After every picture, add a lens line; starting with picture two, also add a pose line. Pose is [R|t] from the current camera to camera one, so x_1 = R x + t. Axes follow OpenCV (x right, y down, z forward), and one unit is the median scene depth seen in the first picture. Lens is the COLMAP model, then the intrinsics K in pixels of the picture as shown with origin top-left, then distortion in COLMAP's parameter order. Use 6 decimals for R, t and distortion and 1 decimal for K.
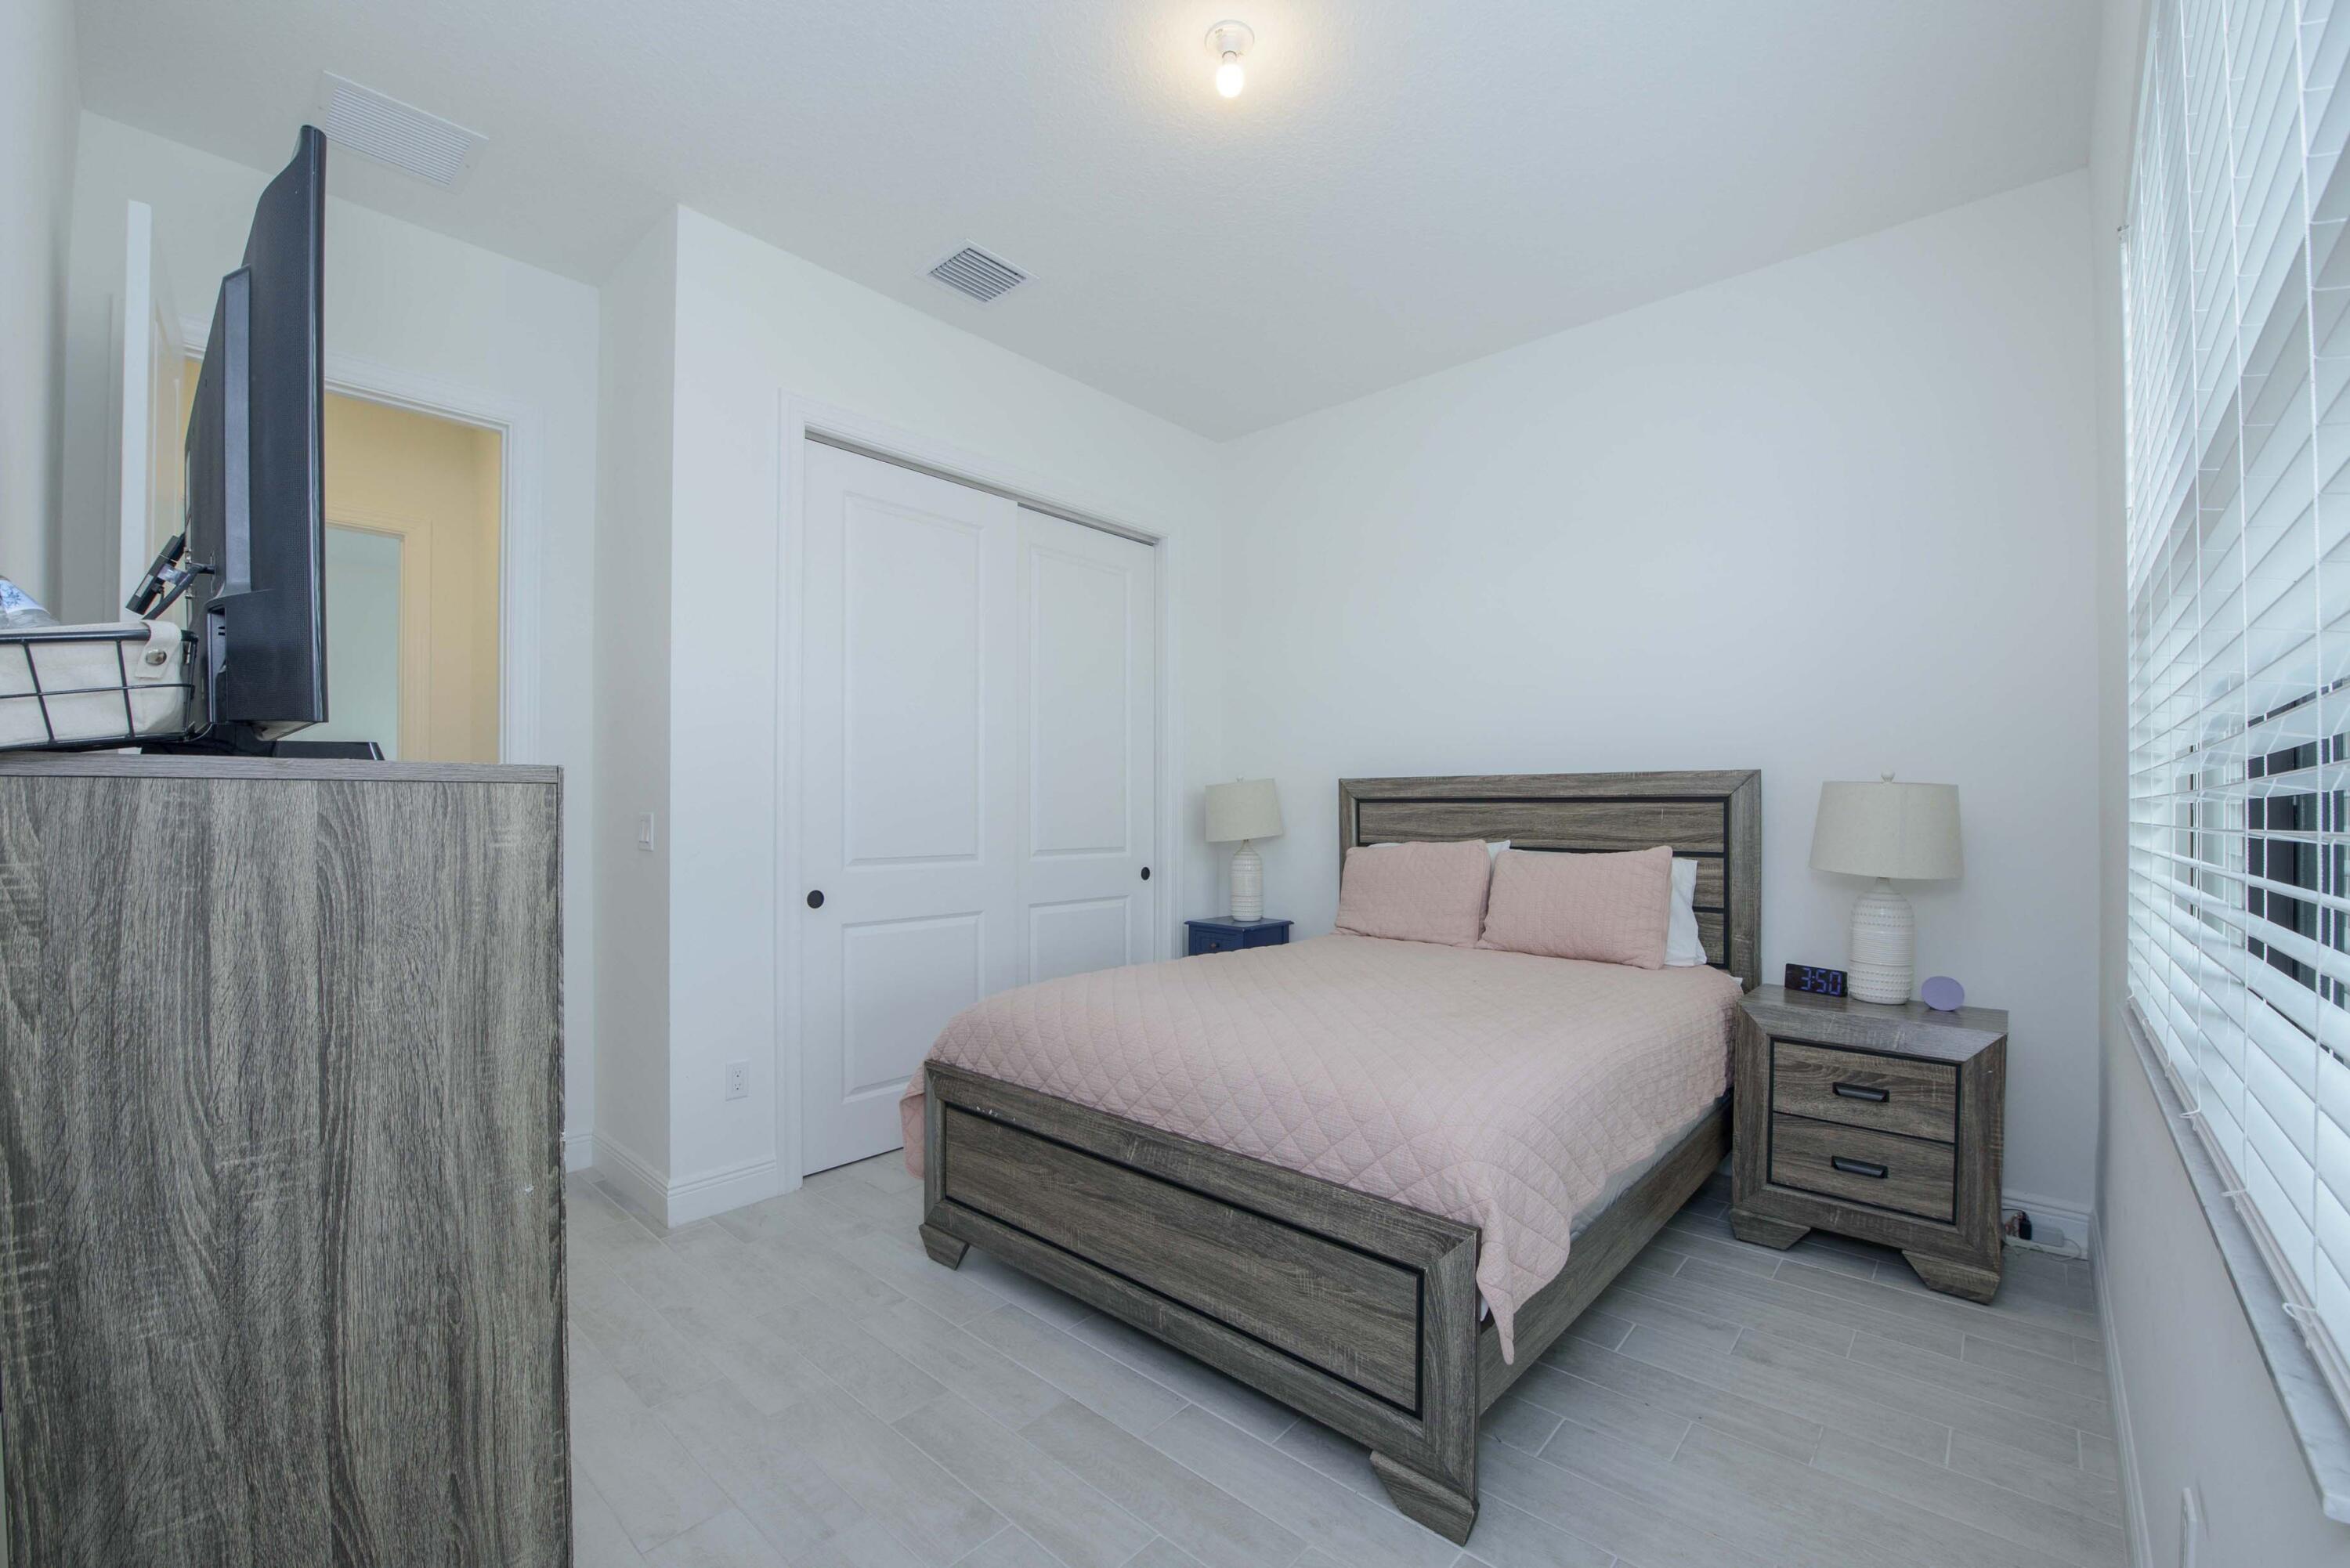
lens RADIAL K [[969.0, 0, 1170.2], [0, 969.0, 803.7], [0, 0, 1]] dist [0.000613, 0.000017]
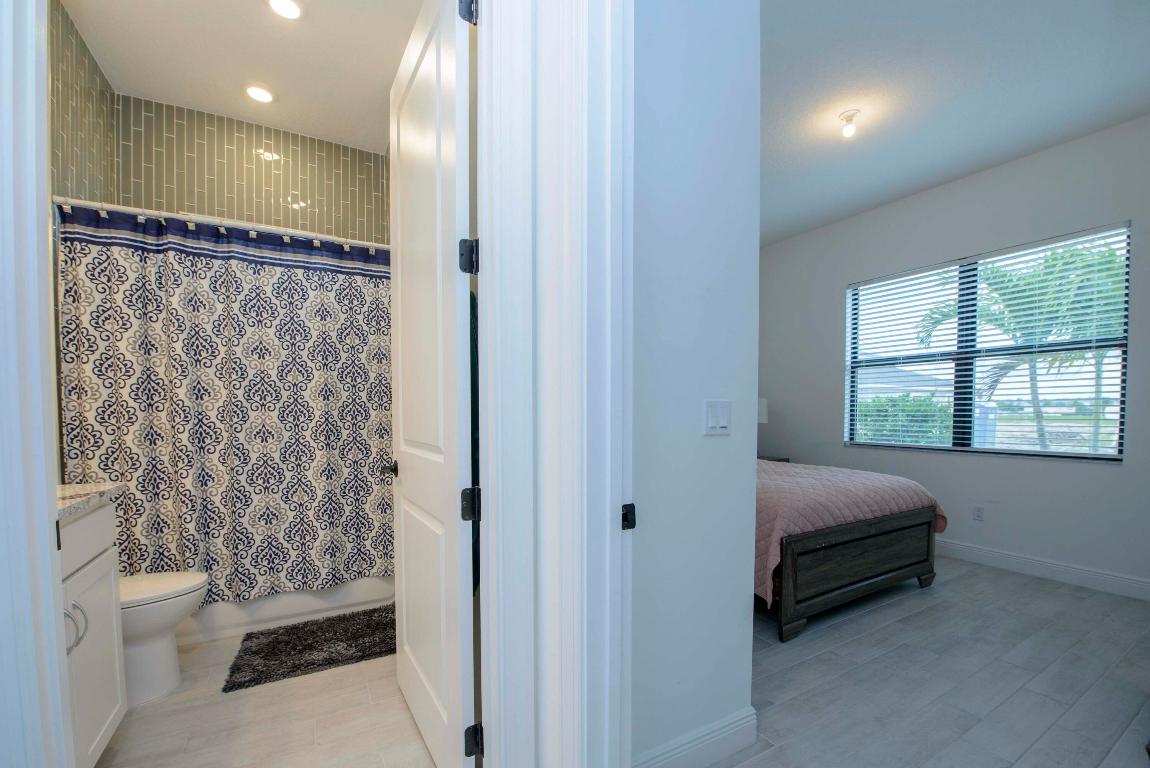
lens RADIAL K [[451.4, 0, 576.2], [0, 451.4, 427.2], [0, 0, 1]] dist [-0.023202, -0.000173]
pose [[0.331196, -0.037100, 0.942832, -1.206022], [-0.002555, 0.999188, 0.040216, 0.023965], [-0.943559, -0.015728, 0.330832, 1.129808]]
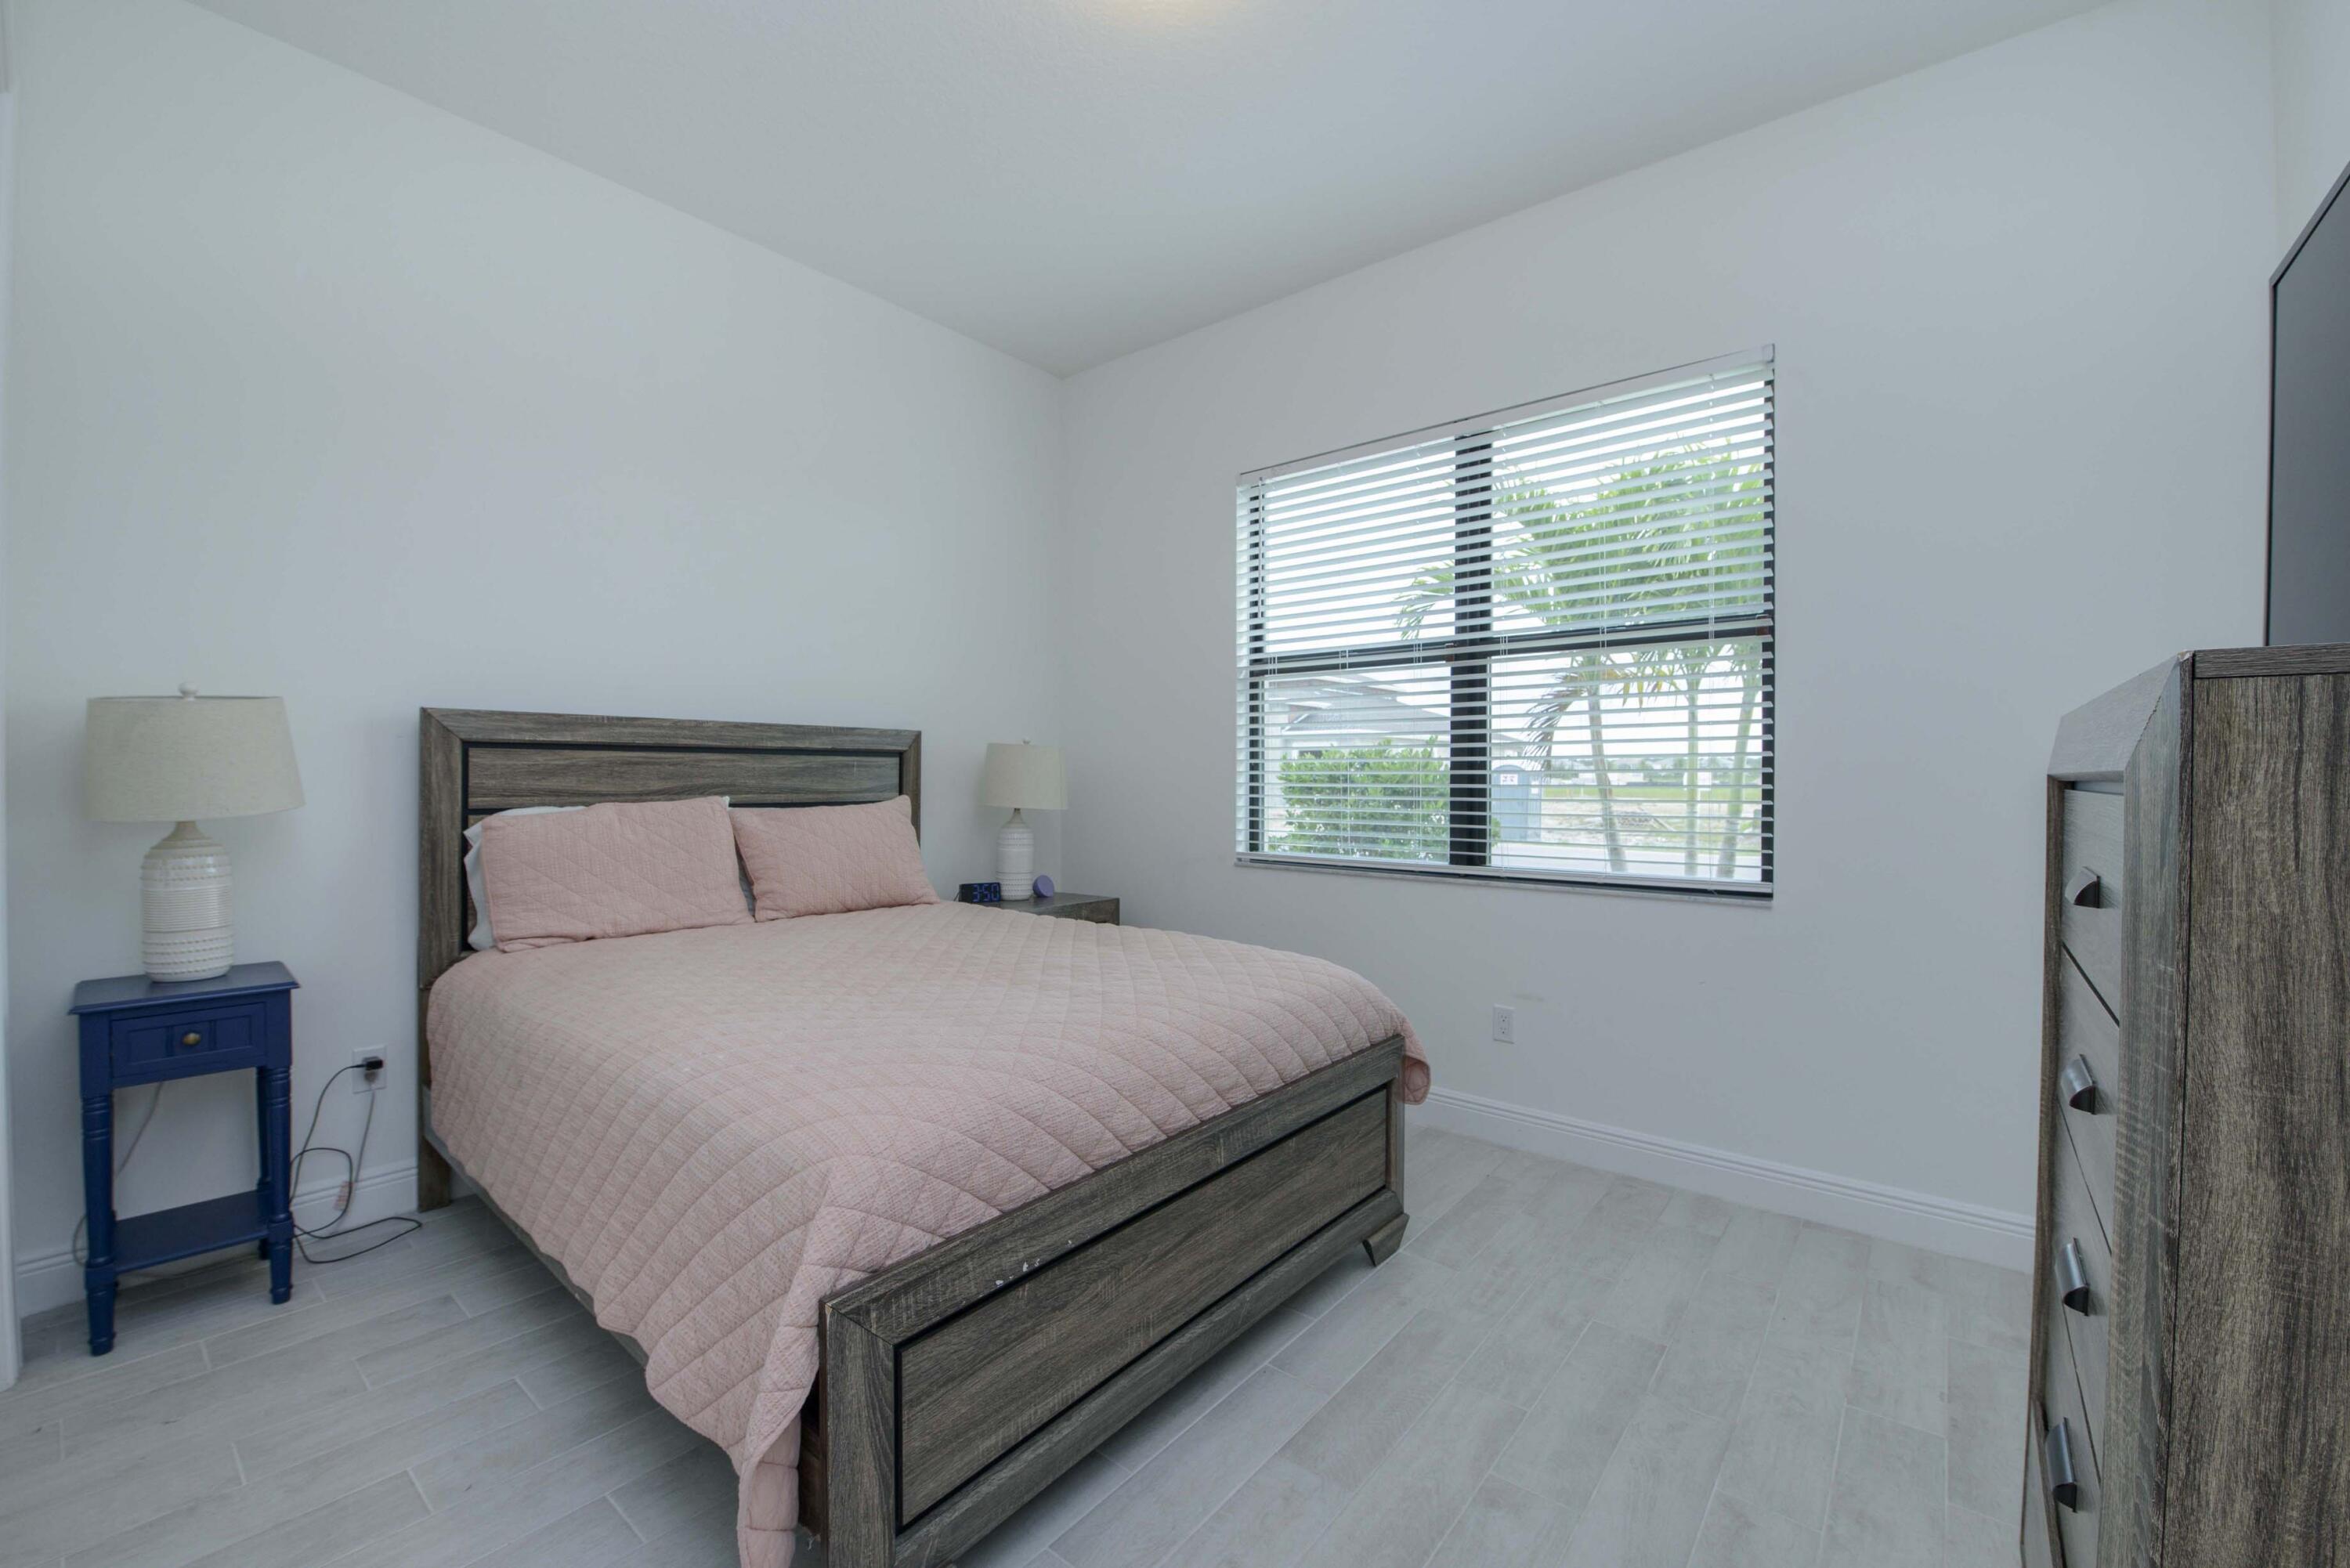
lens RADIAL K [[941.3, 0, 1175.0], [0, 941.3, 784.0], [0, 0, 1]] dist [-0.016044, -0.000067]
pose [[-0.048999, -0.009453, 0.998754, -0.708867], [-0.007546, 0.999930, 0.009094, 0.022446], [-0.998770, -0.007091, -0.049067, 0.892868]]
